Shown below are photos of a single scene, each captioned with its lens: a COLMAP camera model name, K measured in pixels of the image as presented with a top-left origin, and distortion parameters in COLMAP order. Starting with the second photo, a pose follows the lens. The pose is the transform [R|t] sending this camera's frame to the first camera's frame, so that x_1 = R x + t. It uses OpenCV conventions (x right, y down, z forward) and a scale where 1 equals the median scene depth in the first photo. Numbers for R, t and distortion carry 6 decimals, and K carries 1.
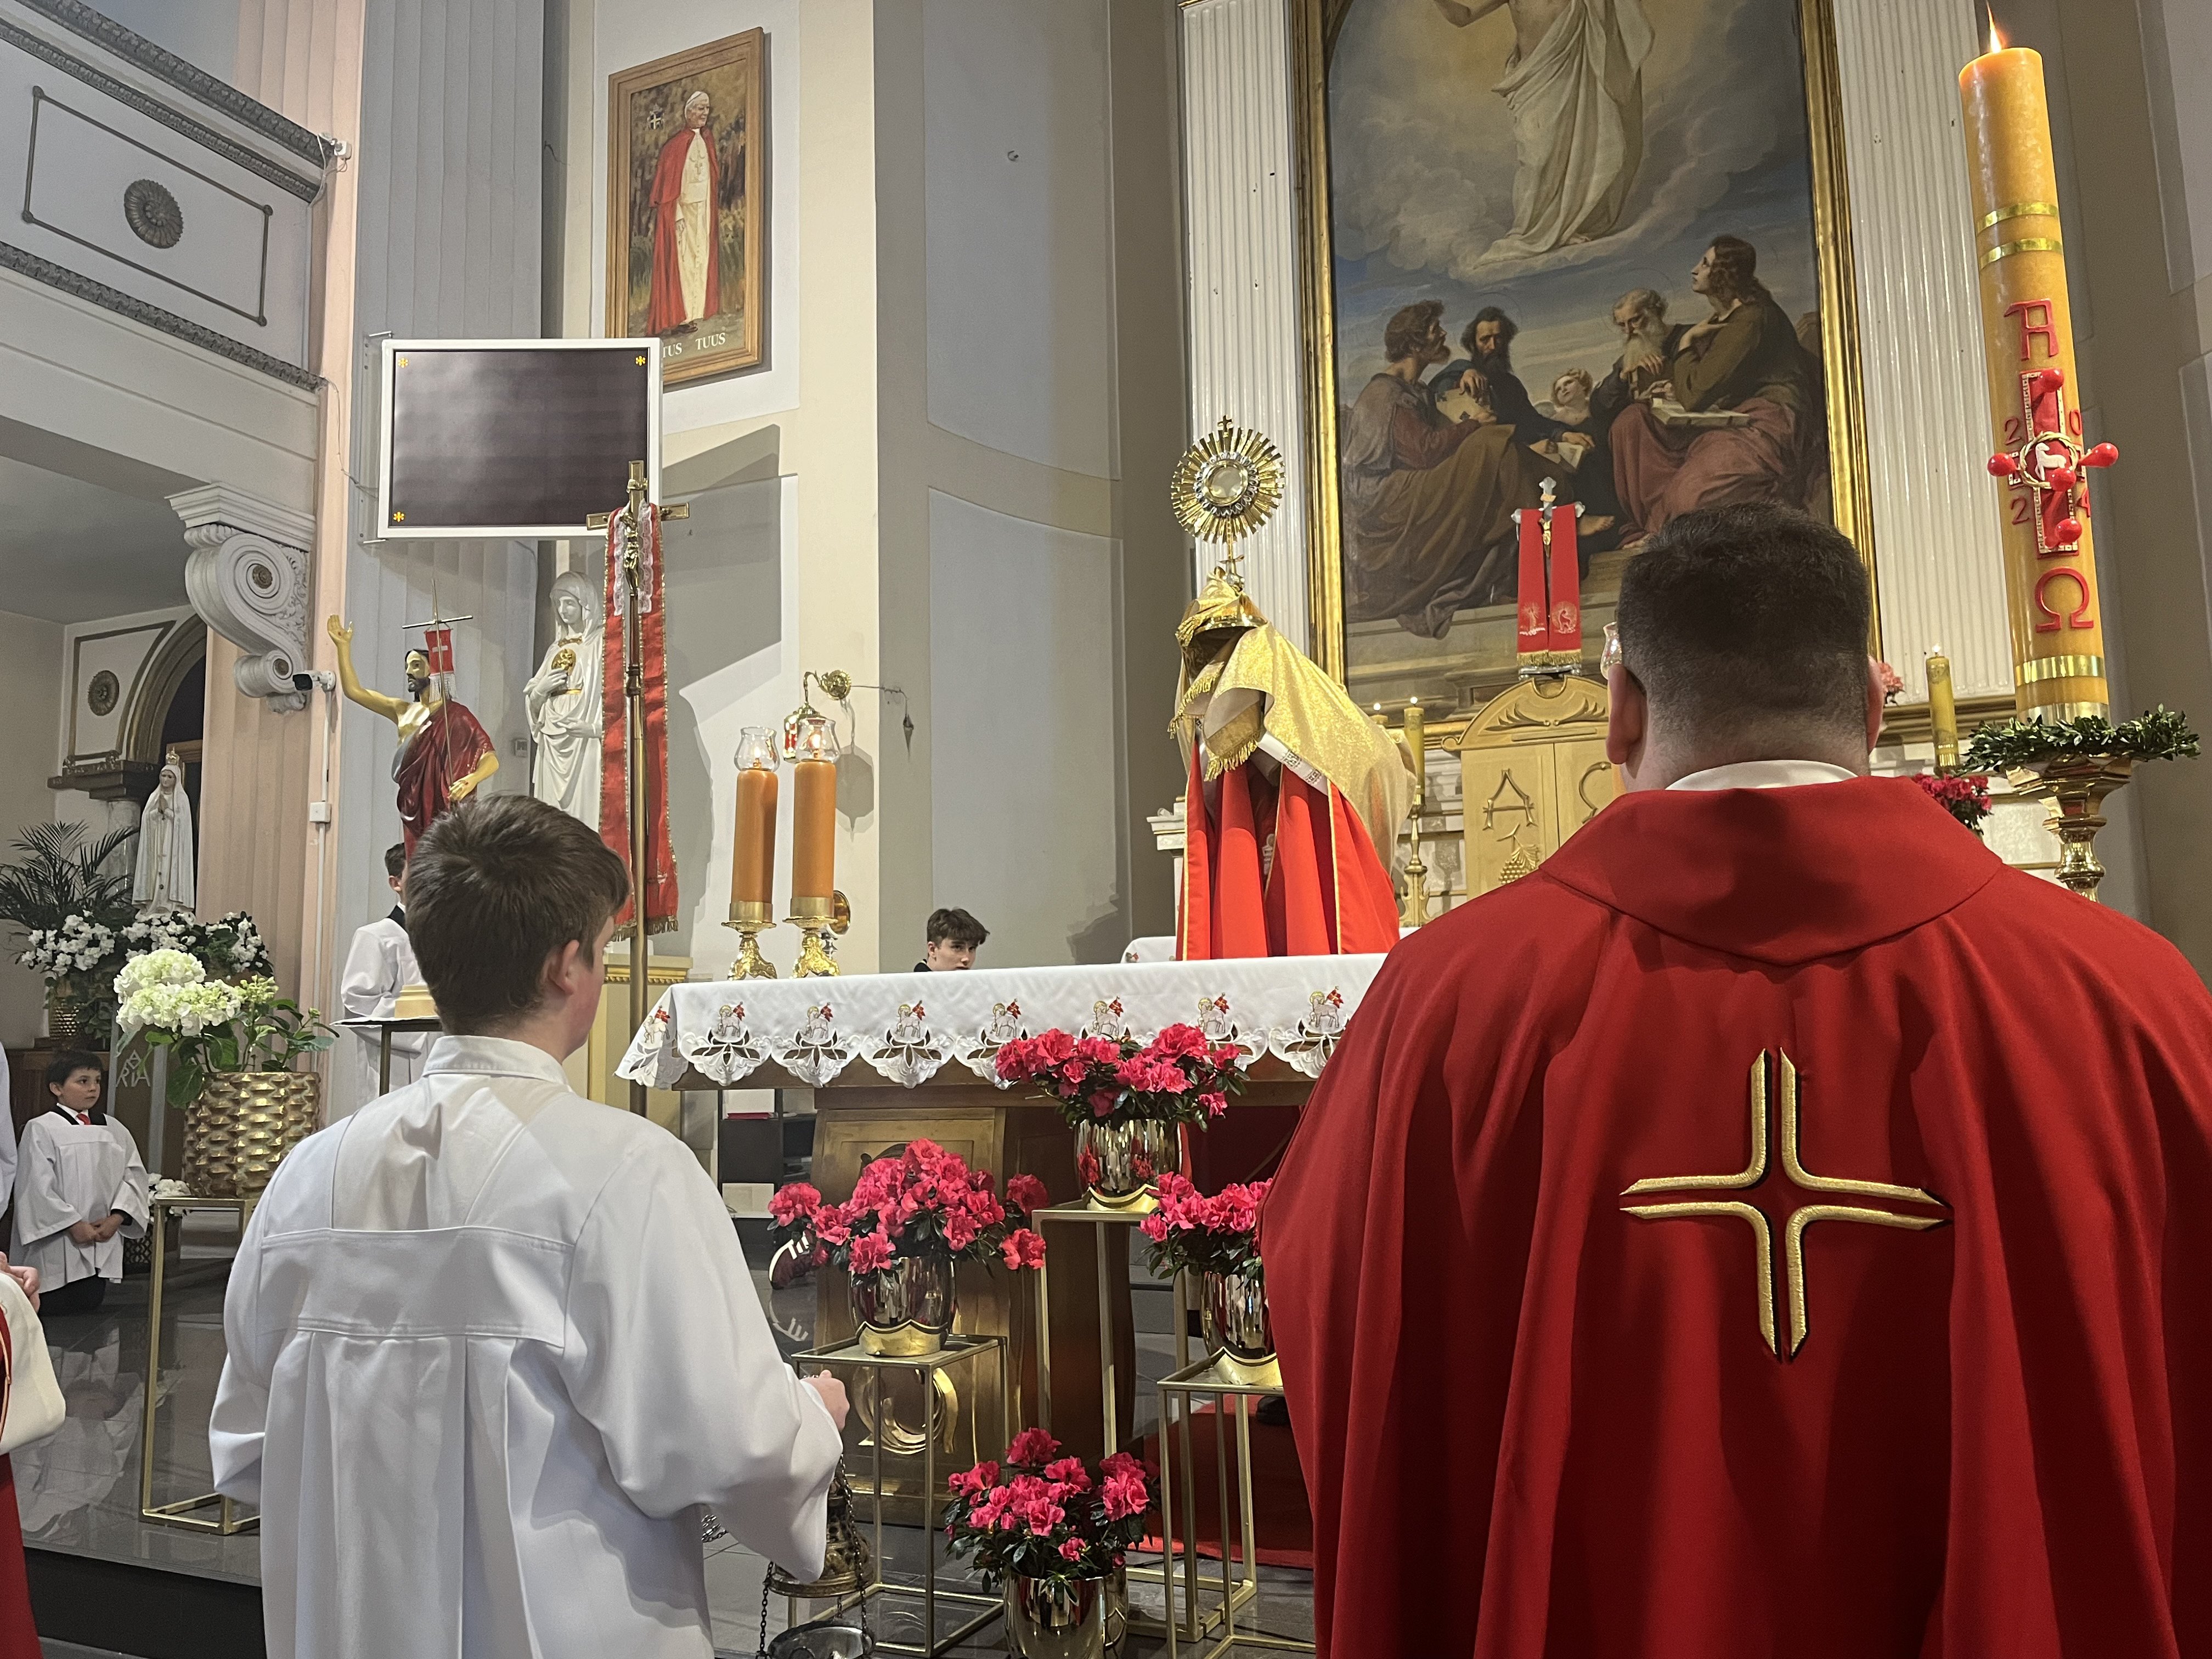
lens RADIAL K [[1708.5, 0, 1113.8], [0, 1708.5, 825.3], [0, 0, 1]] dist [0.053803, -0.054074]
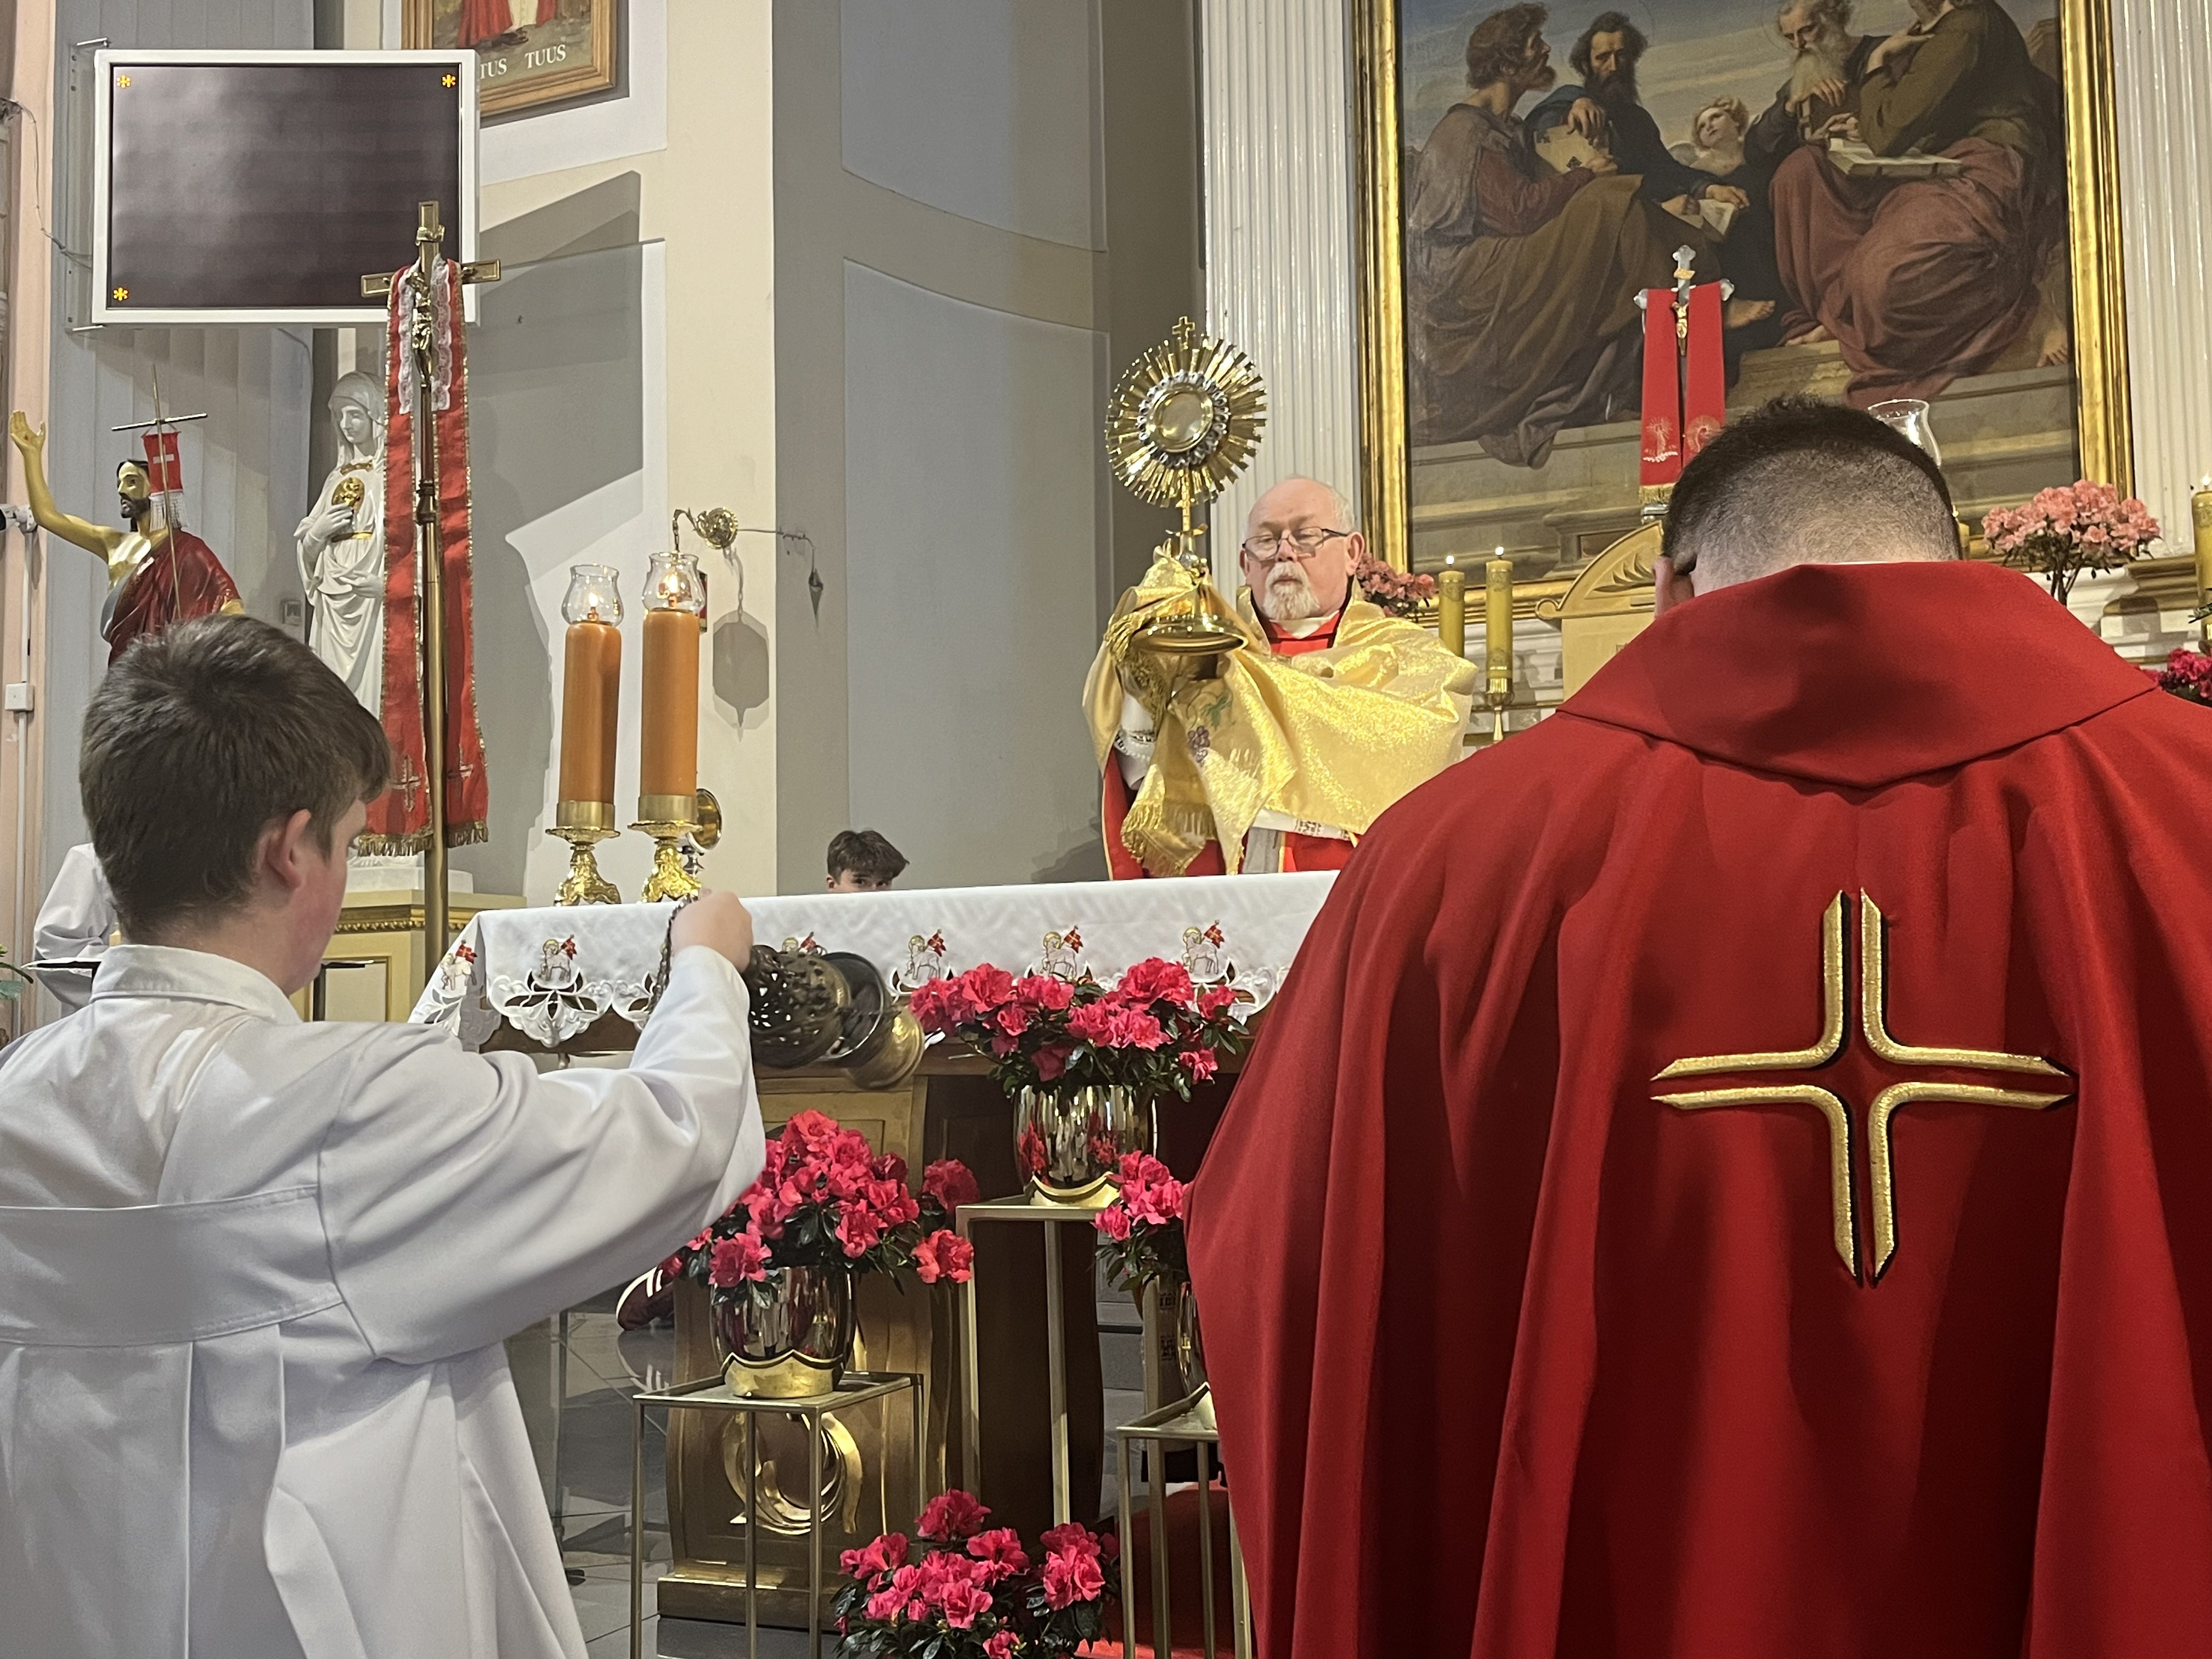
lens RADIAL K [[2304.1, 0, 1110.5], [0, 2304.1, 823.8], [0, 0, 1]] dist [0.041081, 0.000000]
pose [[0.999992, 0.003812, 0.001154, 0.007200], [-0.003853, 0.999273, 0.037933, 0.007964], [-0.001009, -0.037937, 0.999280, 0.000851]]
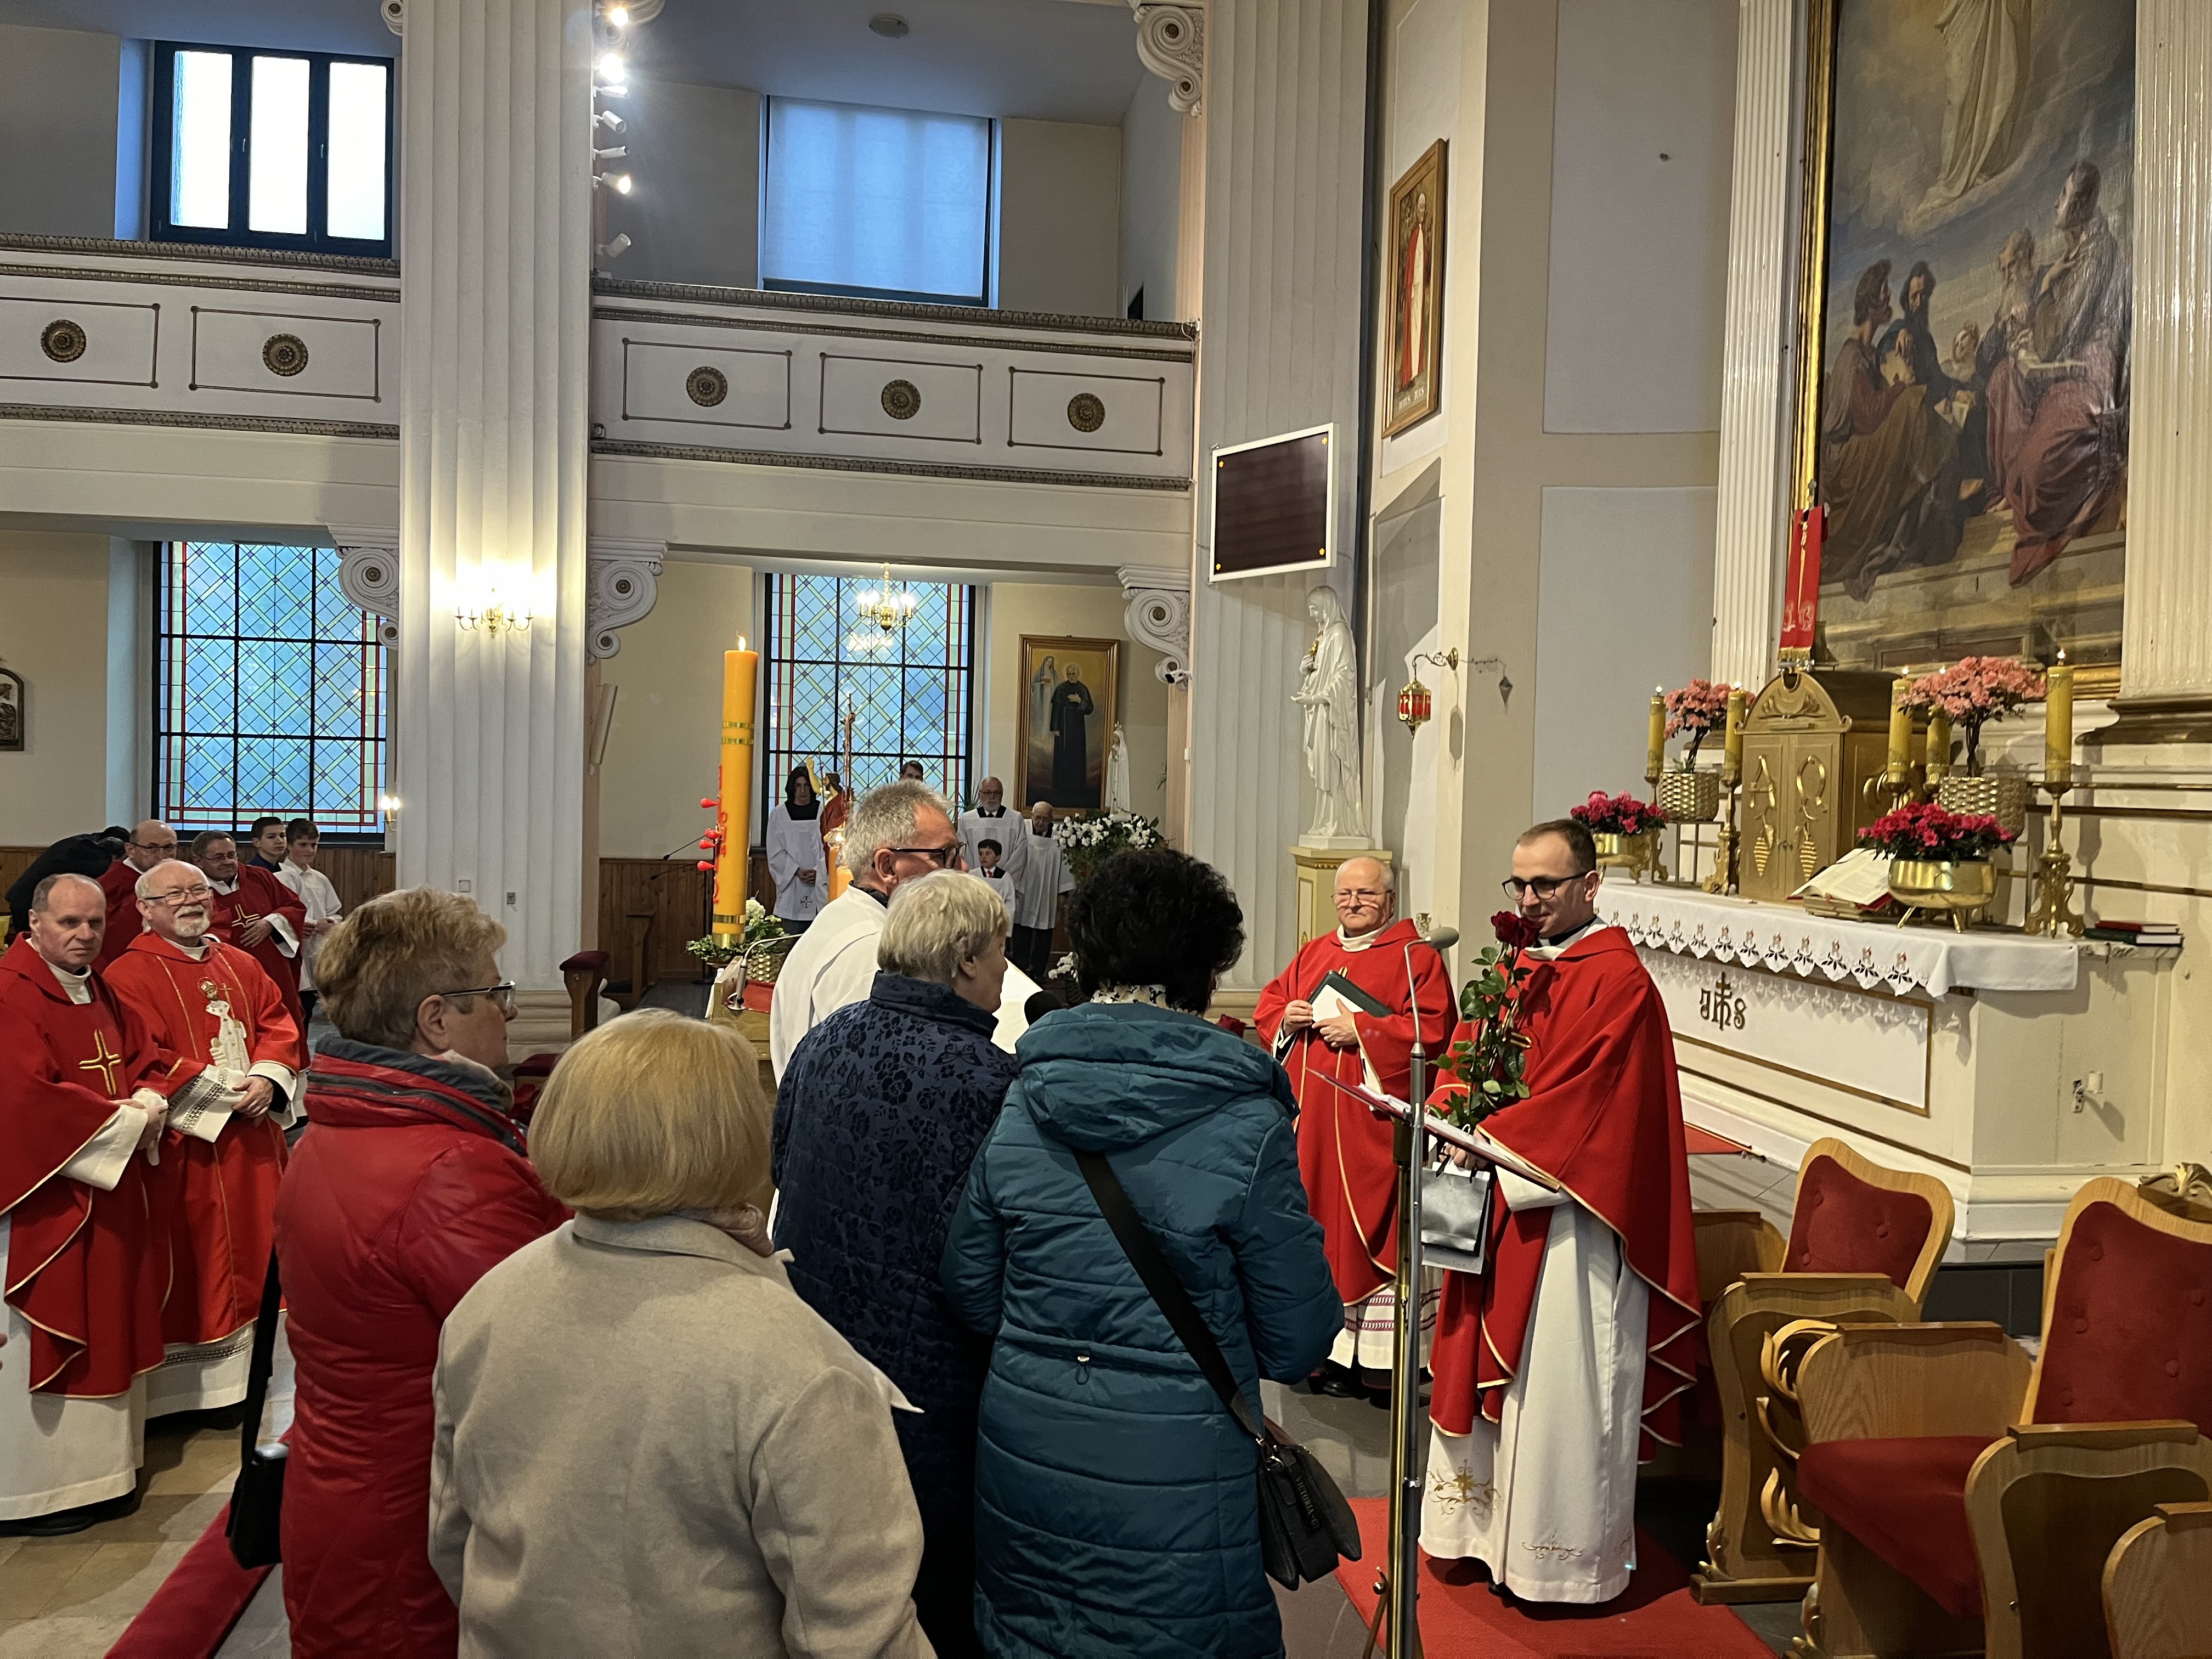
lens RADIAL K [[1708.5, 0, 1100.8], [0, 1708.5, 809.0], [0, 0, 1]] dist [0.053803, -0.054074]
pose [[0.555239, 0.050652, -0.830147, 0.913116], [0.070406, 0.991698, 0.107600, -0.147138], [0.828705, -0.118191, 0.547063, 0.029384]]
